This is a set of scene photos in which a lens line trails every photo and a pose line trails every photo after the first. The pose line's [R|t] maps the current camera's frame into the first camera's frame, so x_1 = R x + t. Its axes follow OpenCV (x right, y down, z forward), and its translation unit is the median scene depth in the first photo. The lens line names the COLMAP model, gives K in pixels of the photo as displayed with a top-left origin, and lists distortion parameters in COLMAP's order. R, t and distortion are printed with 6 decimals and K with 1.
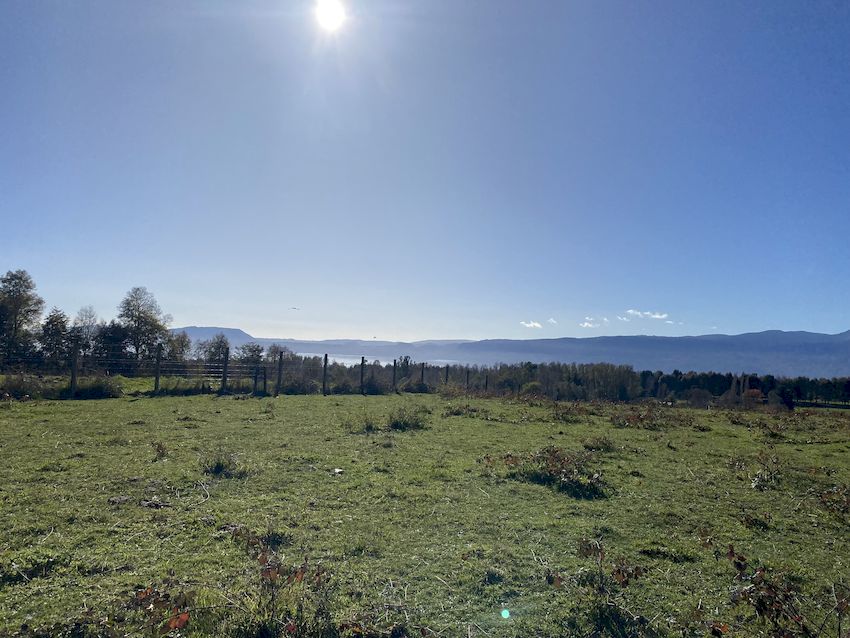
lens RADIAL K [[655.0, 0, 420.4], [0, 655.0, 317.3], [0, 0, 1]] dist [0.038649, -0.026482]
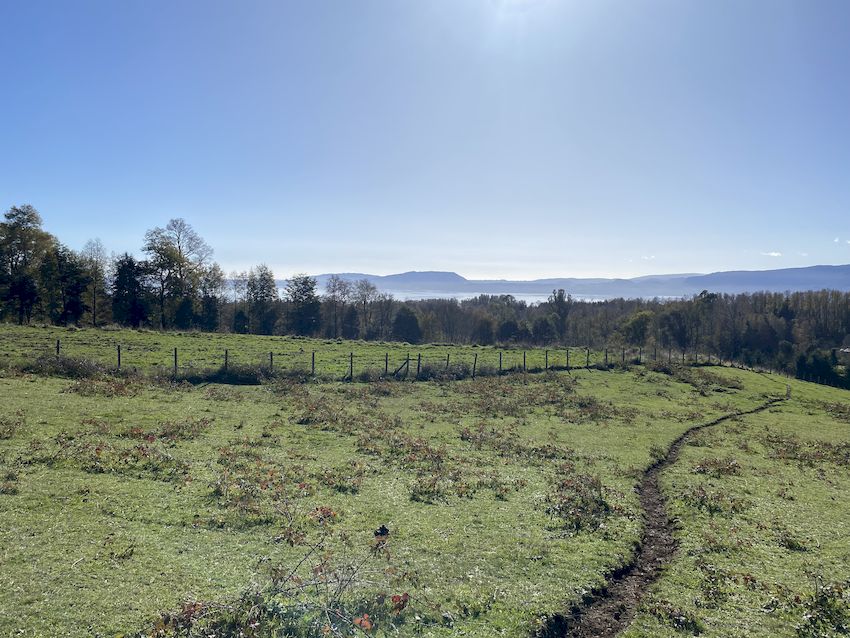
lens RADIAL K [[655.0, 0, 420.4], [0, 655.0, 317.3], [0, 0, 1]] dist [0.038649, -0.026482]
pose [[0.946817, -0.020484, -0.321121, 0.071330], [0.049483, 0.995370, 0.082405, 0.011620], [0.317946, -0.093912, 0.943446, 0.072073]]
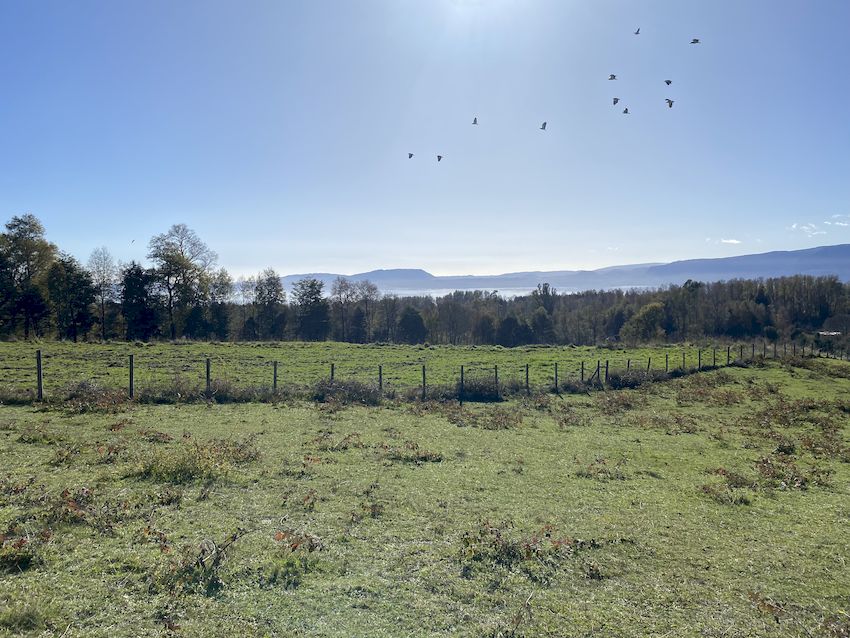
lens RADIAL K [[655.0, 0, 420.4], [0, 655.0, 317.3], [0, 0, 1]] dist [0.038649, -0.026482]
pose [[0.960061, -0.052899, -0.274744, 0.049760], [0.080319, 0.992741, 0.089524, 0.009374], [0.268014, -0.108015, 0.957341, 0.068355]]
